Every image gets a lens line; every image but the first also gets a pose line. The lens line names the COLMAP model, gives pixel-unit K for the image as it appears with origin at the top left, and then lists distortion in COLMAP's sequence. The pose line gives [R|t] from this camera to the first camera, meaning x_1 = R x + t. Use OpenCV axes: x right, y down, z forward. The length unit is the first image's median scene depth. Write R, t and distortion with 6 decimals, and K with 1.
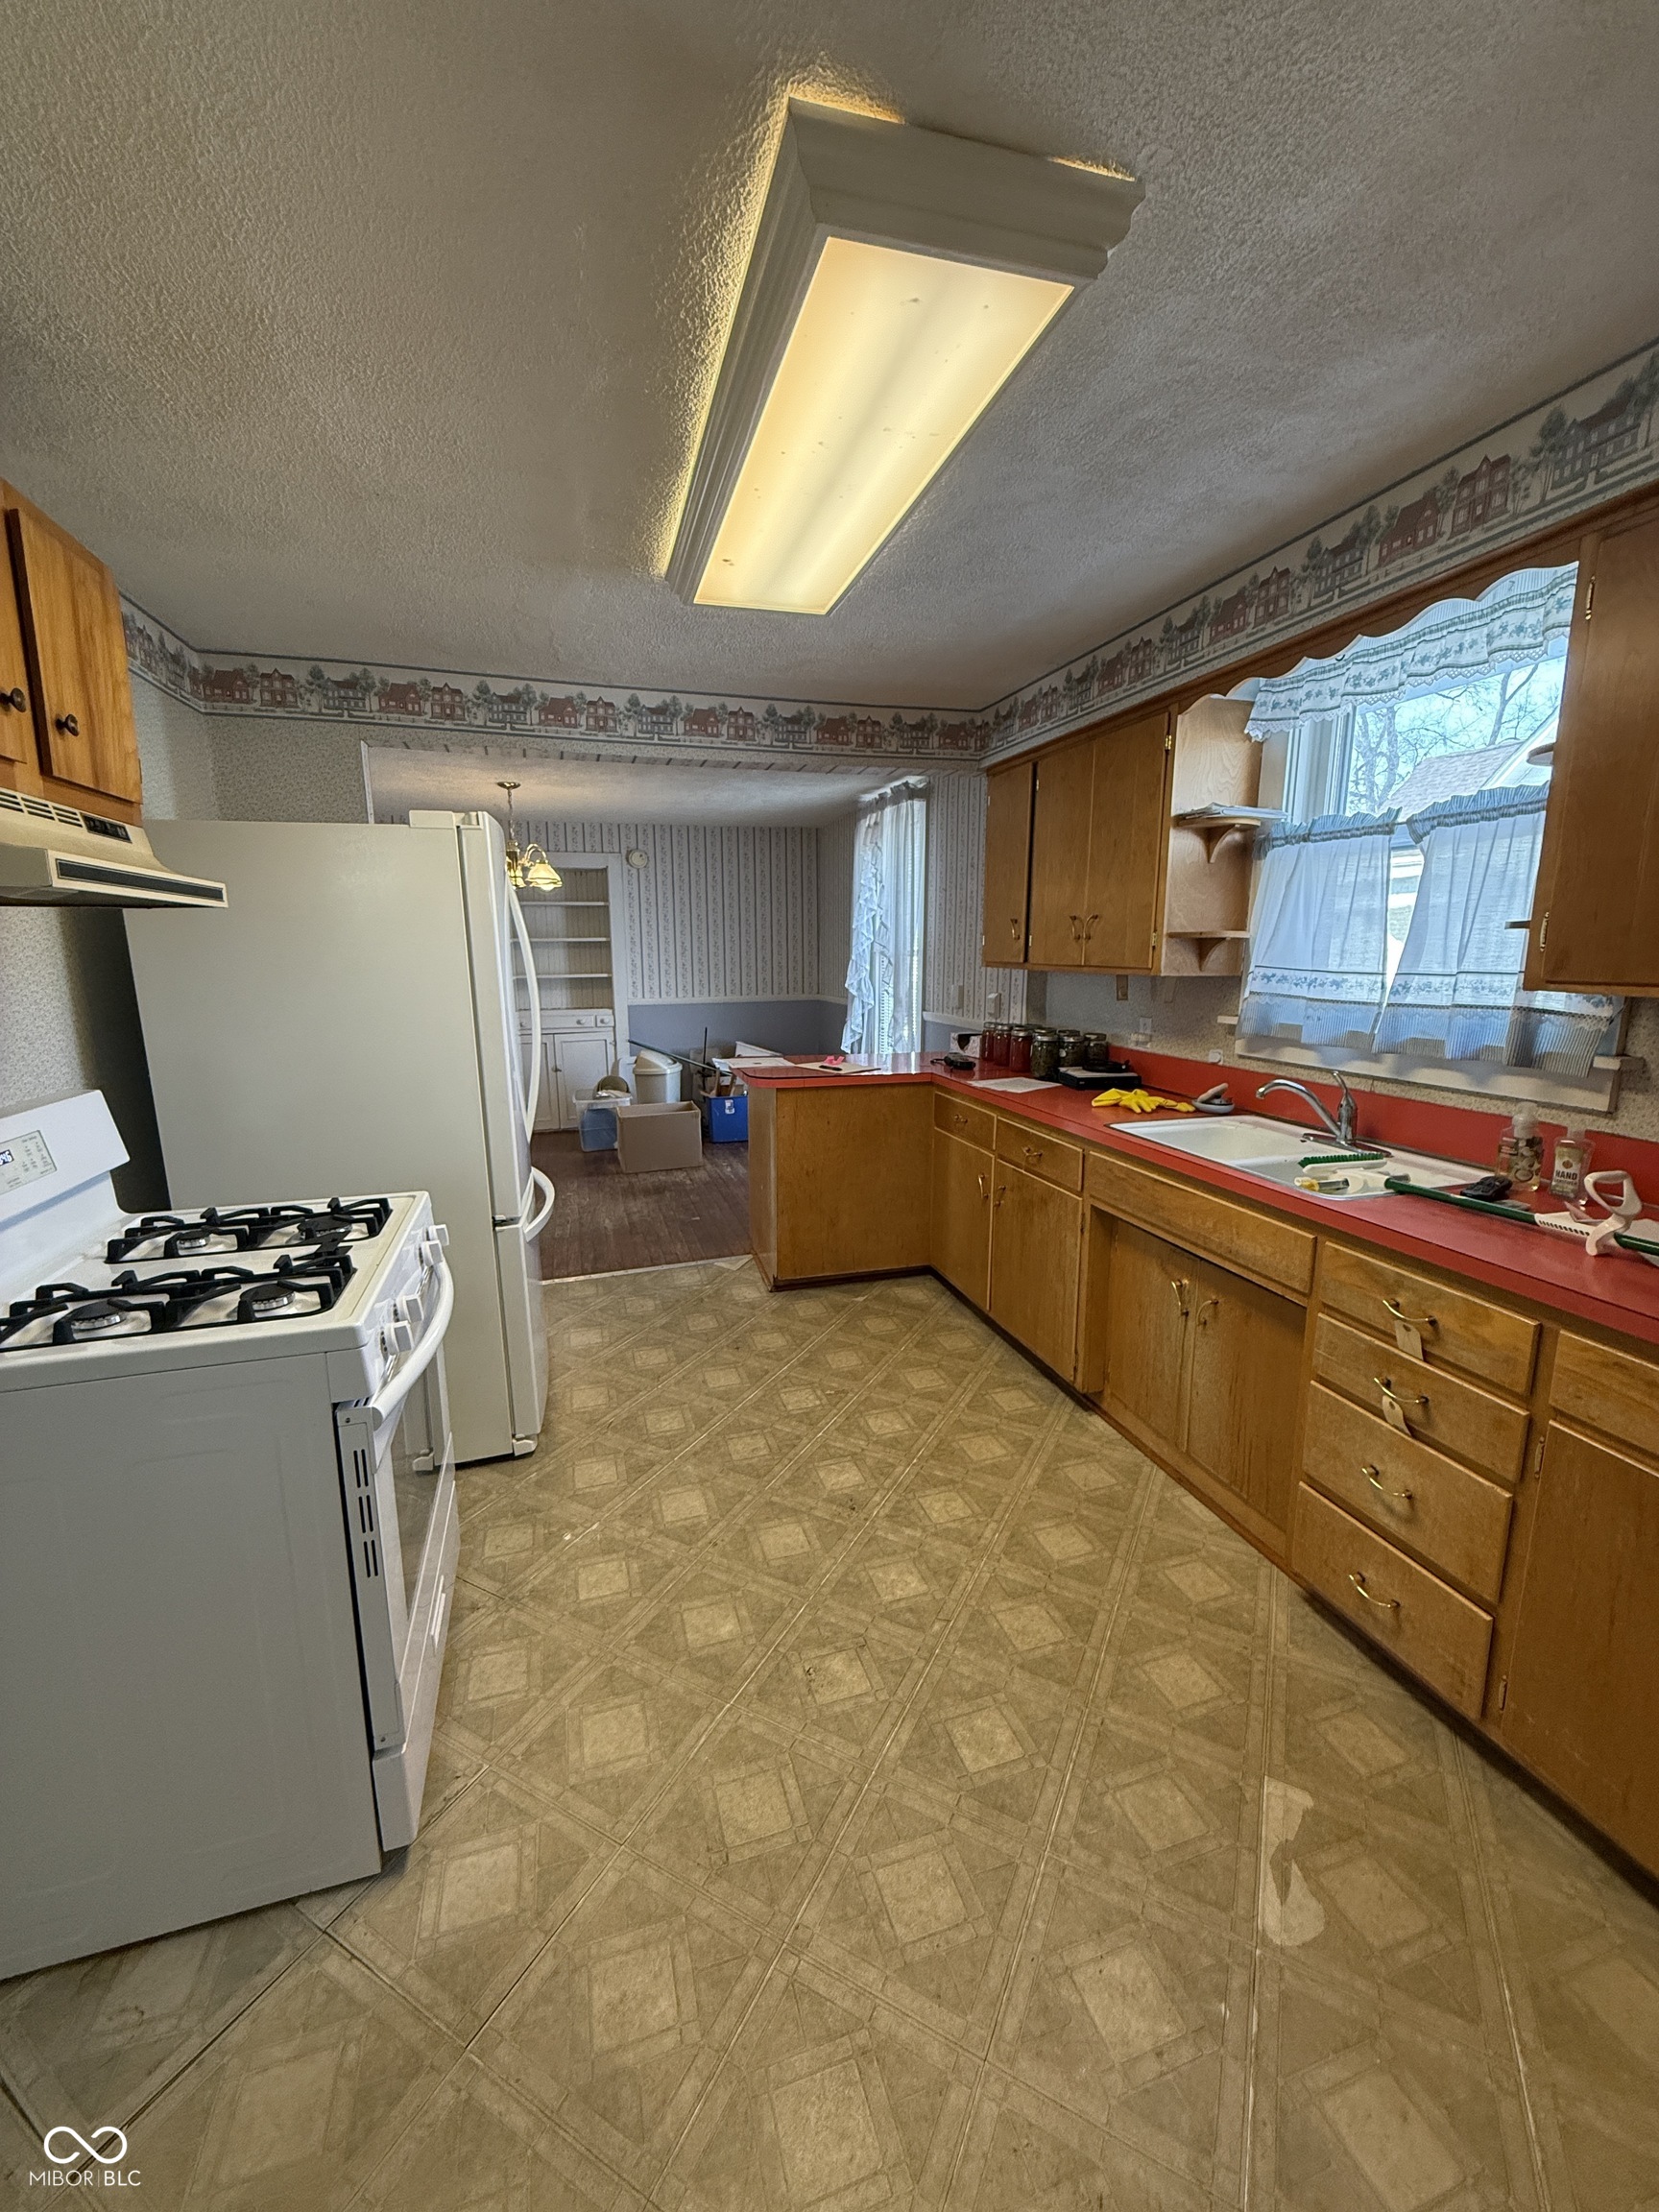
lens RADIAL K [[885.6, 0, 828.0], [0, 885.6, 1101.8], [0, 0, 1]] dist [-0.003011, -0.000028]
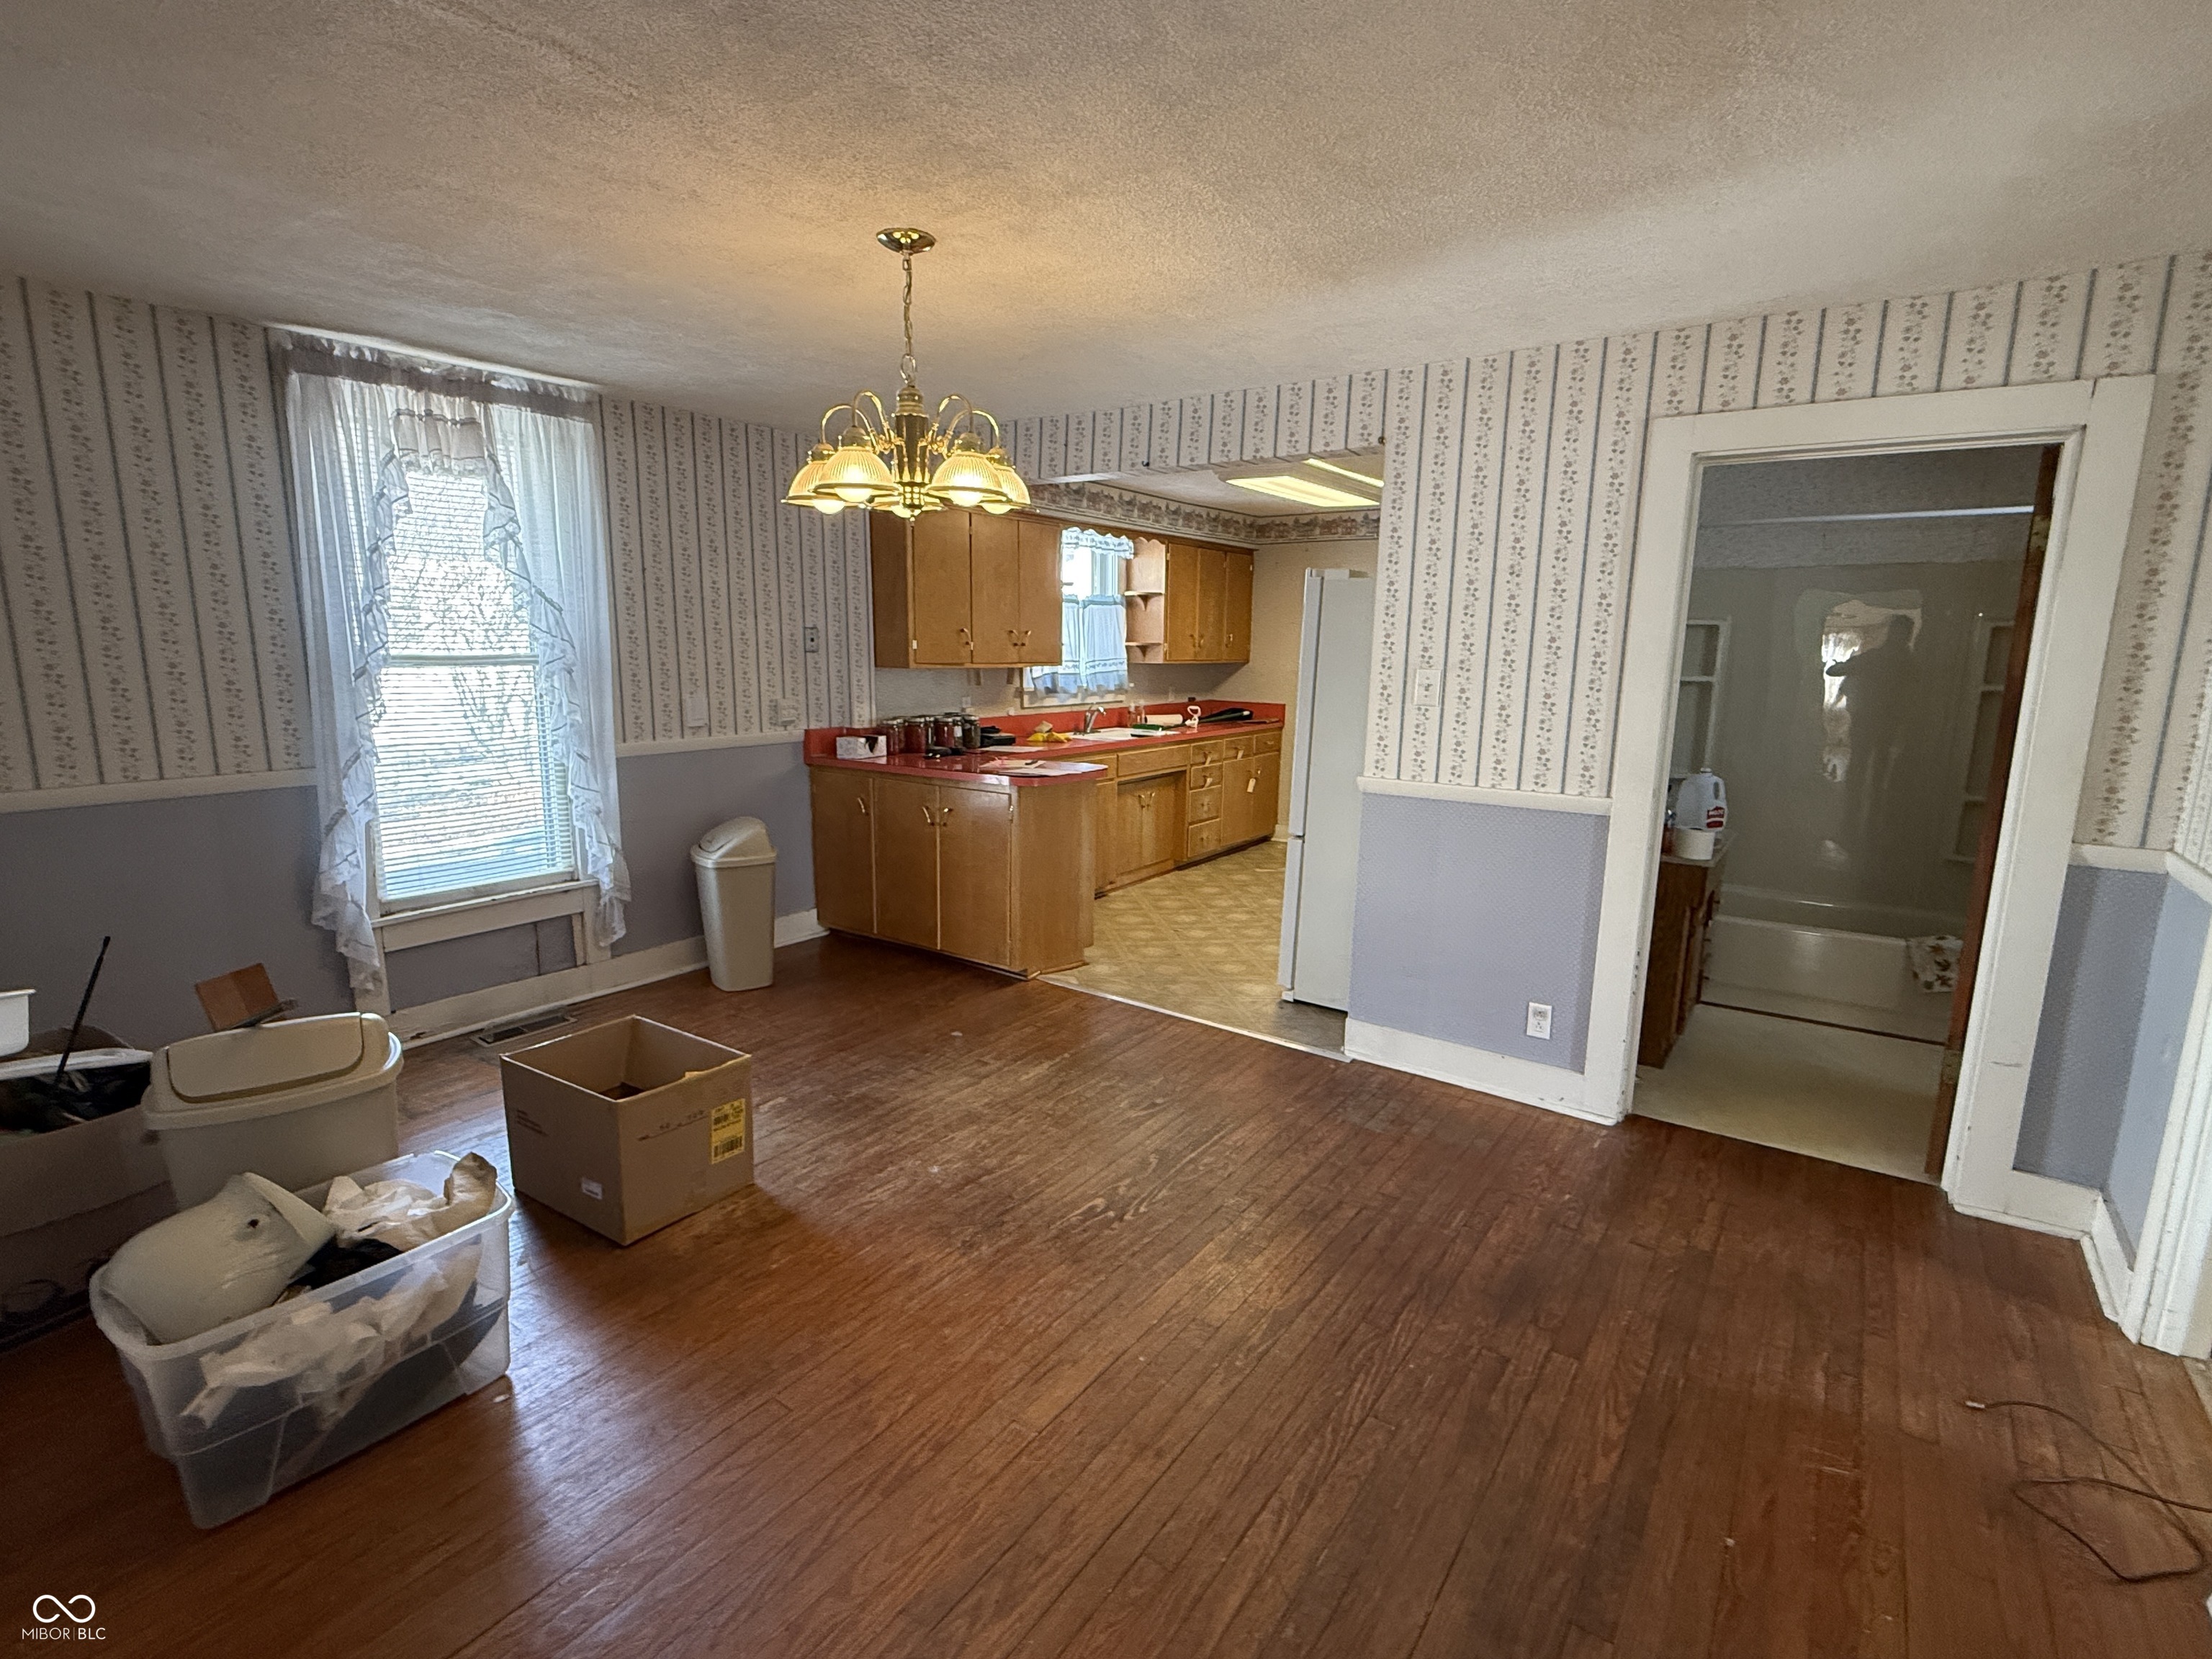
lens RADIAL K [[1036.1, 0, 1100.2], [0, 1036.1, 824.2], [0, 0, 1]] dist [0.000328, 0.000003]
pose [[-0.608358, -0.149117, 0.779528, -1.335239], [0.121026, 0.953275, 0.276804, -0.391861], [-0.784381, 0.262739, -0.561885, 2.095739]]
